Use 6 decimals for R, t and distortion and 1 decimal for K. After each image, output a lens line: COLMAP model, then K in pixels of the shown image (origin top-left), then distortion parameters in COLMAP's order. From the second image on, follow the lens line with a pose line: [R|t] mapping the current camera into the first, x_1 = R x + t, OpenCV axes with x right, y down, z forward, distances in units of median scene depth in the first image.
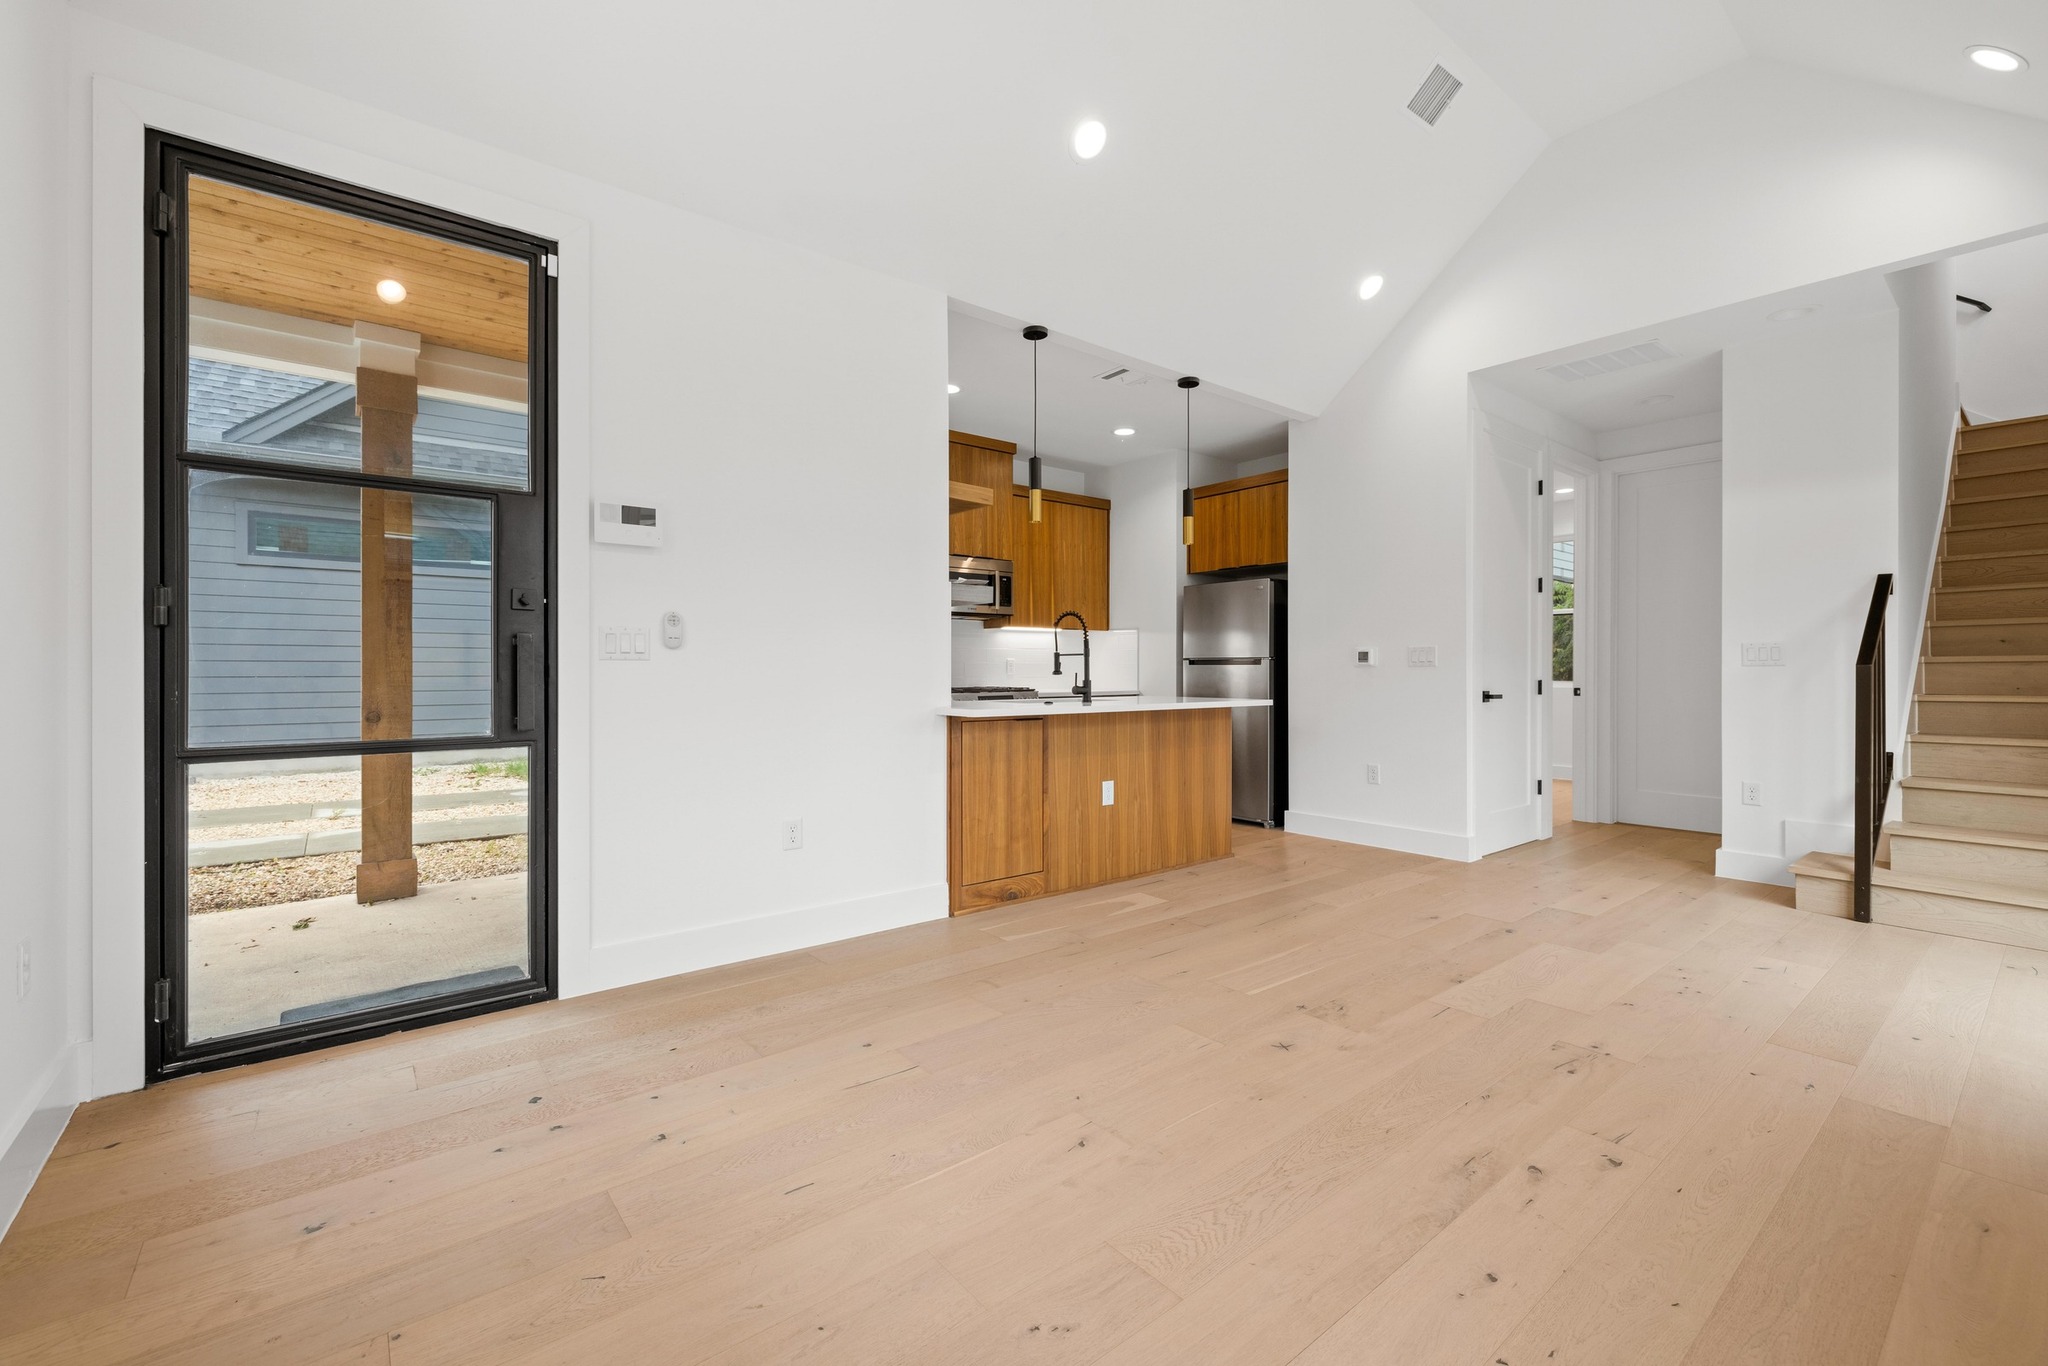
lens RADIAL K [[857.2, 0, 1024.0], [0, 857.2, 683.0], [0, 0, 1]] dist [-0.002090, -0.001146]
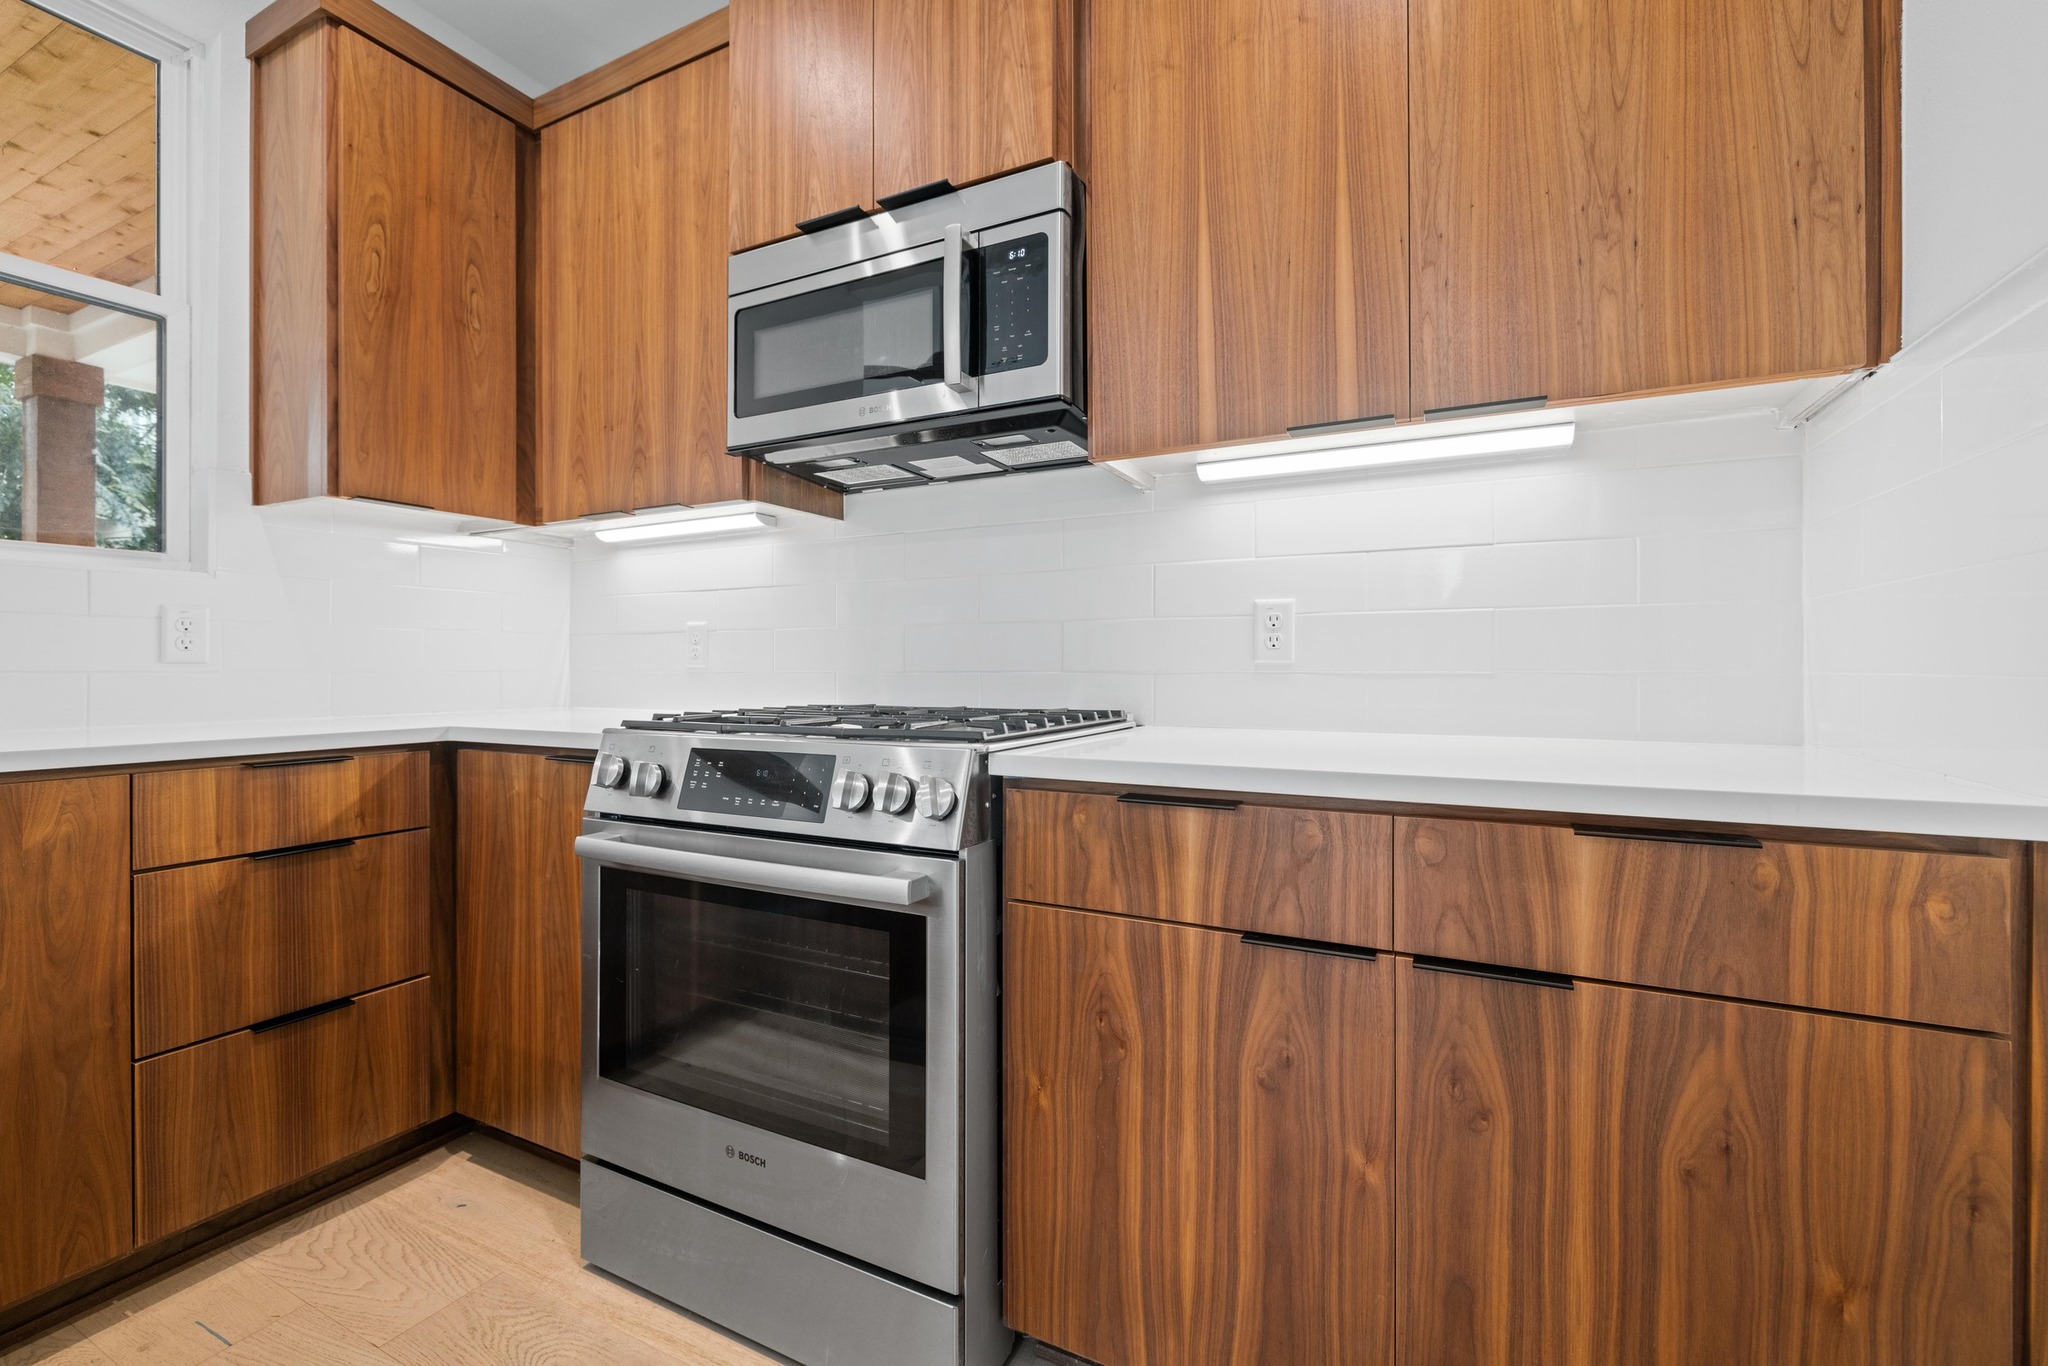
lens RADIAL K [[860.4, 0, 1023.4], [0, 860.4, 667.5], [0, 0, 1]] dist [-0.001977, -0.000674]
pose [[0.416023, -0.000302, -0.909354, 0.282172], [-0.015698, 0.999849, -0.007514, -0.009242], [0.909219, 0.017401, 0.415955, 1.329687]]
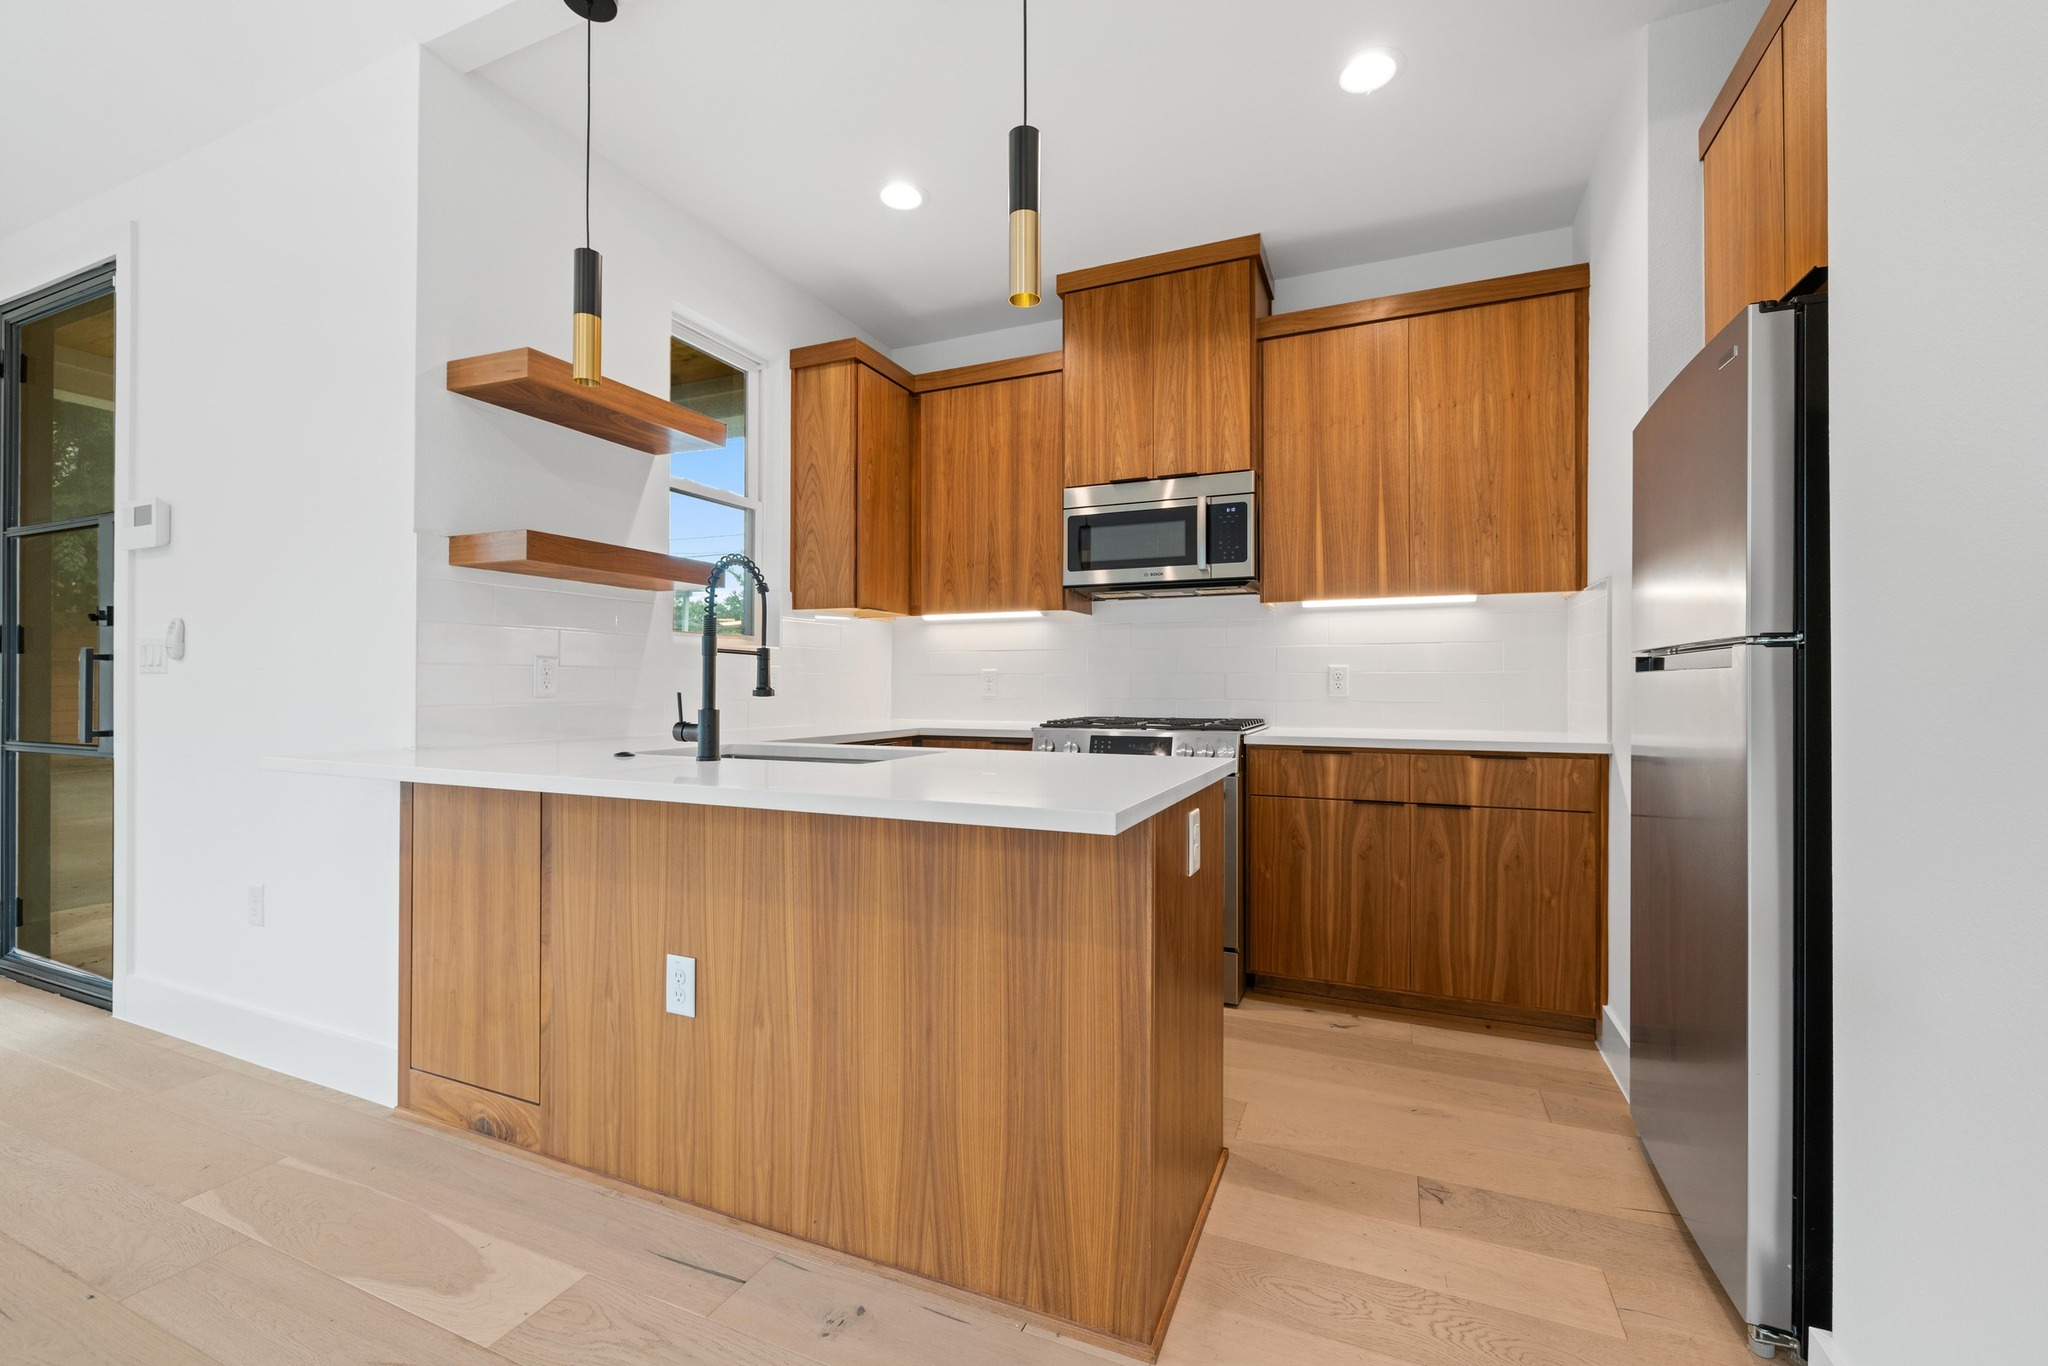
lens RADIAL K [[857.2, 0, 1024.0], [0, 857.2, 683.0], [0, 0, 1]] dist [-0.002090, -0.001146]
pose [[0.468066, -0.001138, -0.883693, 0.544161], [-0.016569, 0.999812, -0.010064, -0.015063], [0.883538, 0.019353, 0.467959, 0.962204]]
